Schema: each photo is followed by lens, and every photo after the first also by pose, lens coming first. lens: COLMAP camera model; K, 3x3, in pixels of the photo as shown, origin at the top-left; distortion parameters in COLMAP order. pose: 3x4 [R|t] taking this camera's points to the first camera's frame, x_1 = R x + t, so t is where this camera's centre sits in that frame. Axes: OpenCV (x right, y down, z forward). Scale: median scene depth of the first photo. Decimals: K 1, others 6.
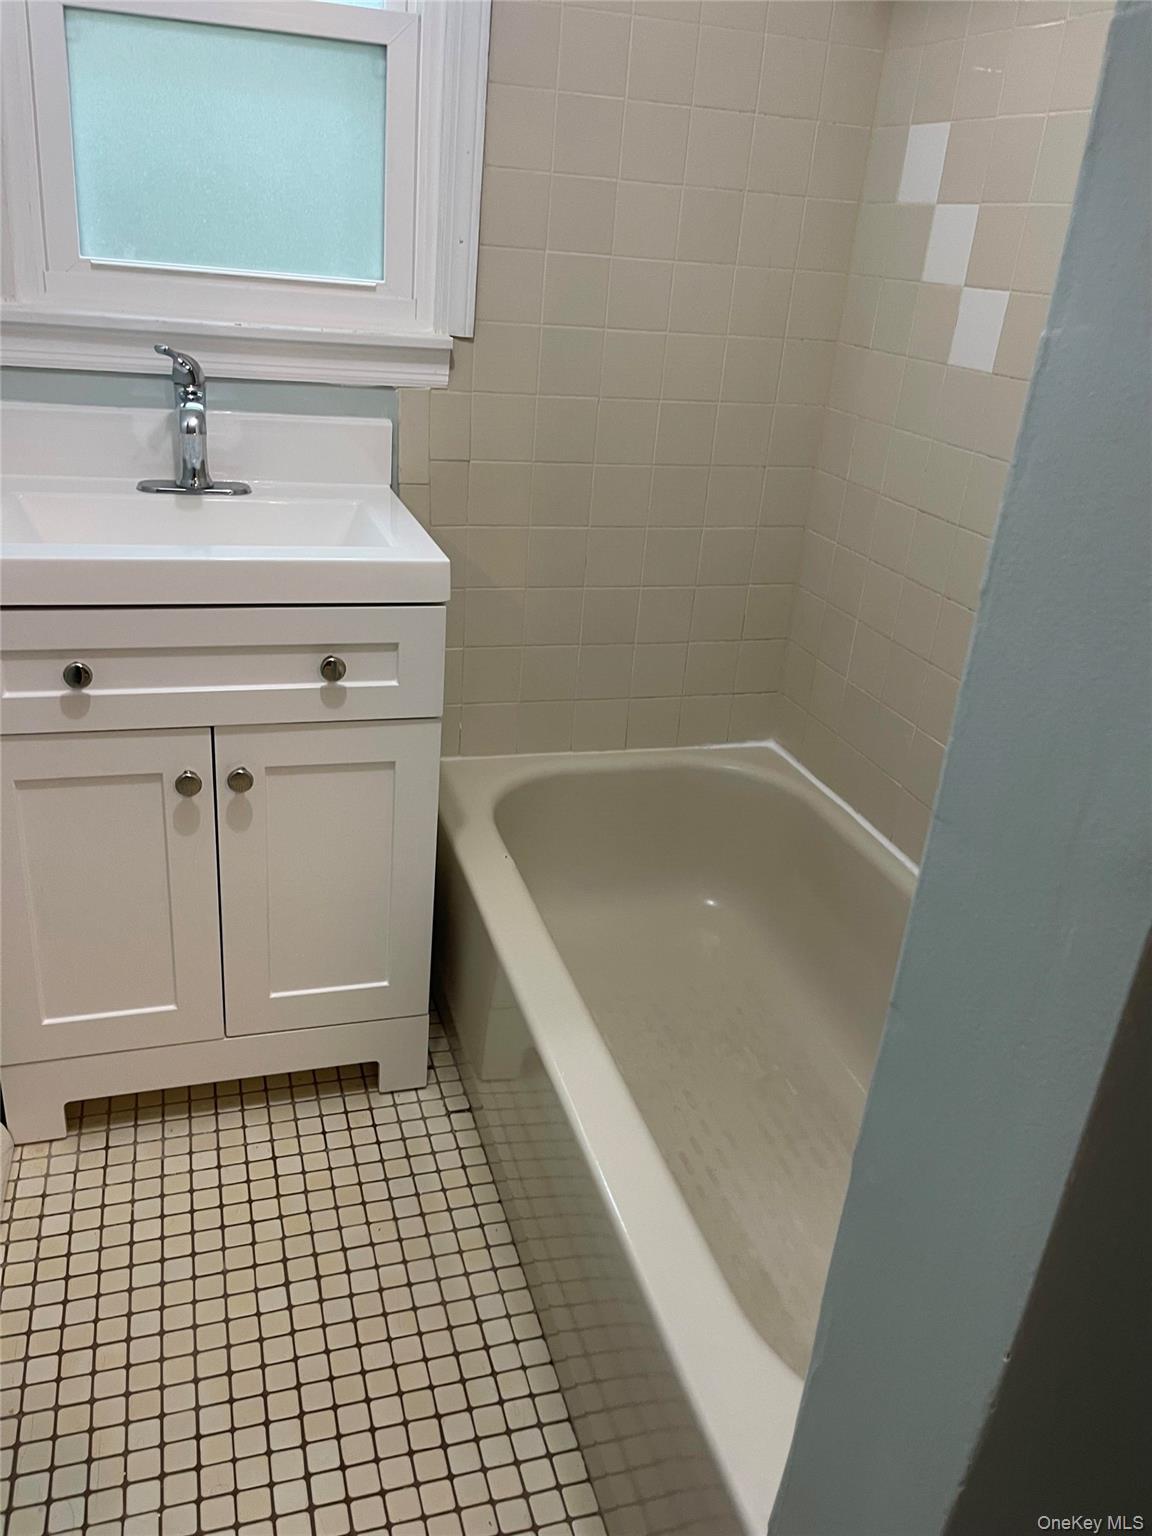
lens RADIAL K [[1160.9, 0, 583.4], [0, 1160.9, 767.9], [0, 0, 1]] dist [0.066282, -0.094972]
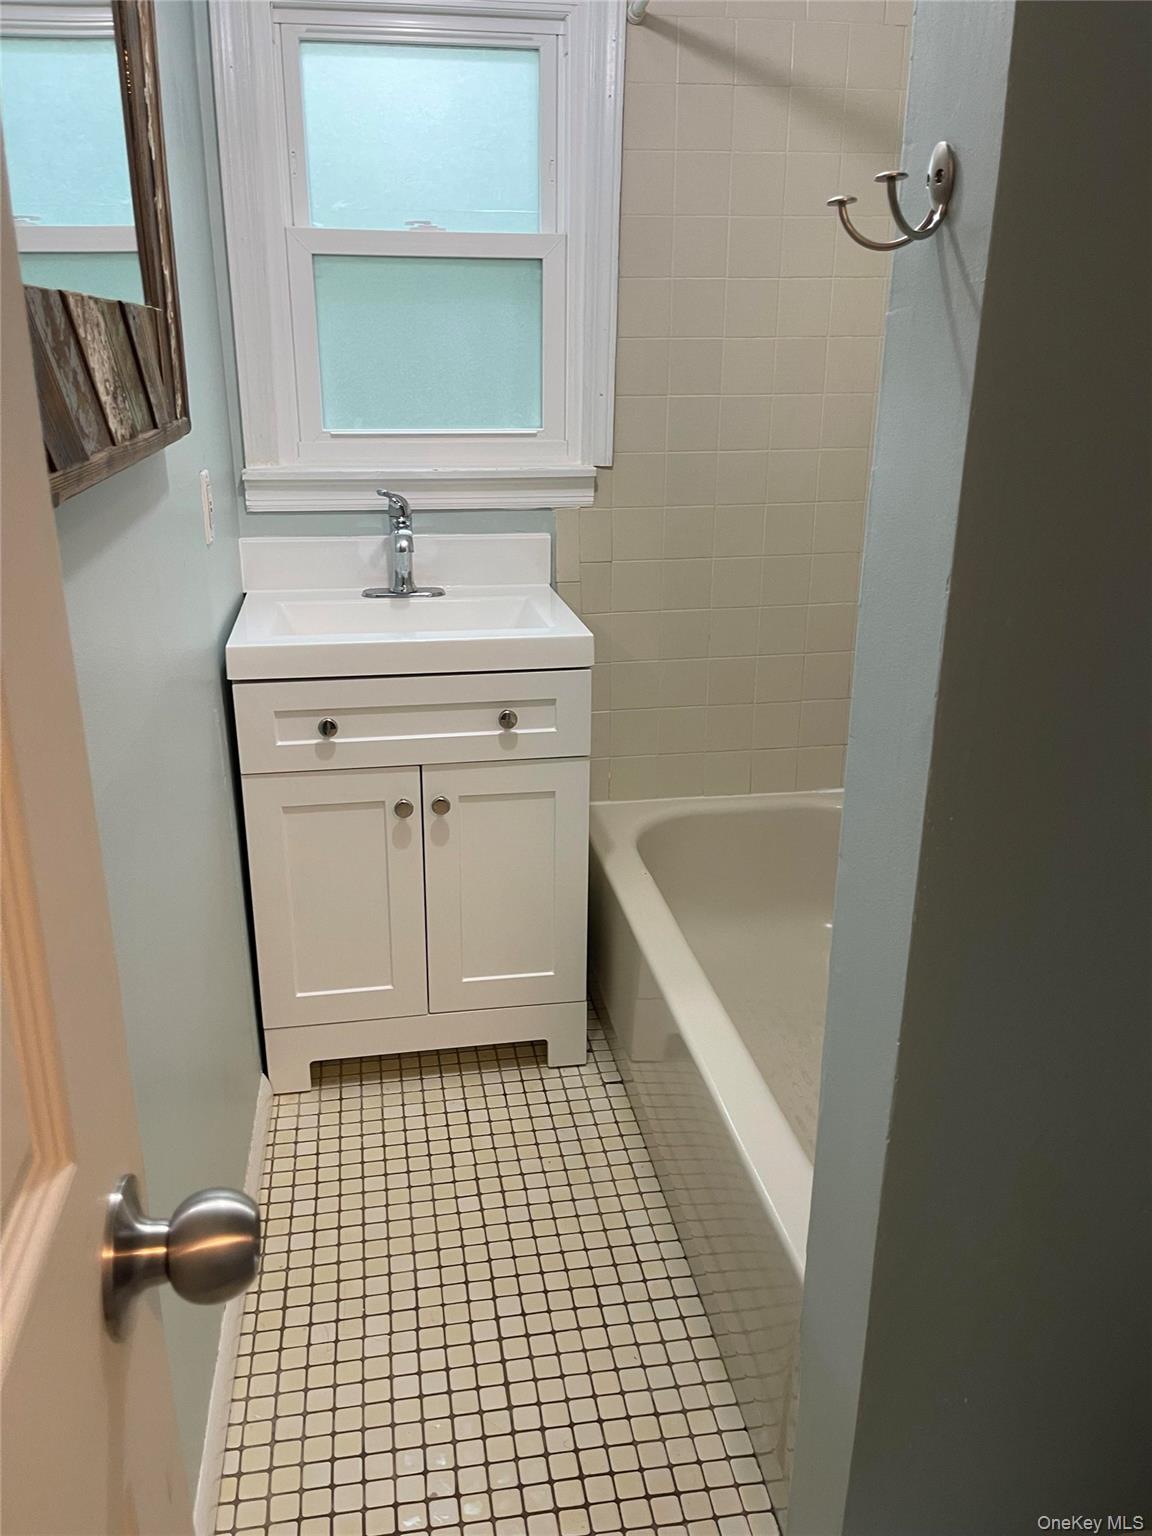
lens RADIAL K [[1160.9, 0, 583.4], [0, 1160.9, 767.9], [0, 0, 1]] dist [0.066282, -0.094972]
pose [[0.989440, -0.029552, -0.141898, 0.050902], [0.017350, 0.996103, -0.086473, 0.077849], [0.143900, 0.083097, 0.986097, -0.259649]]
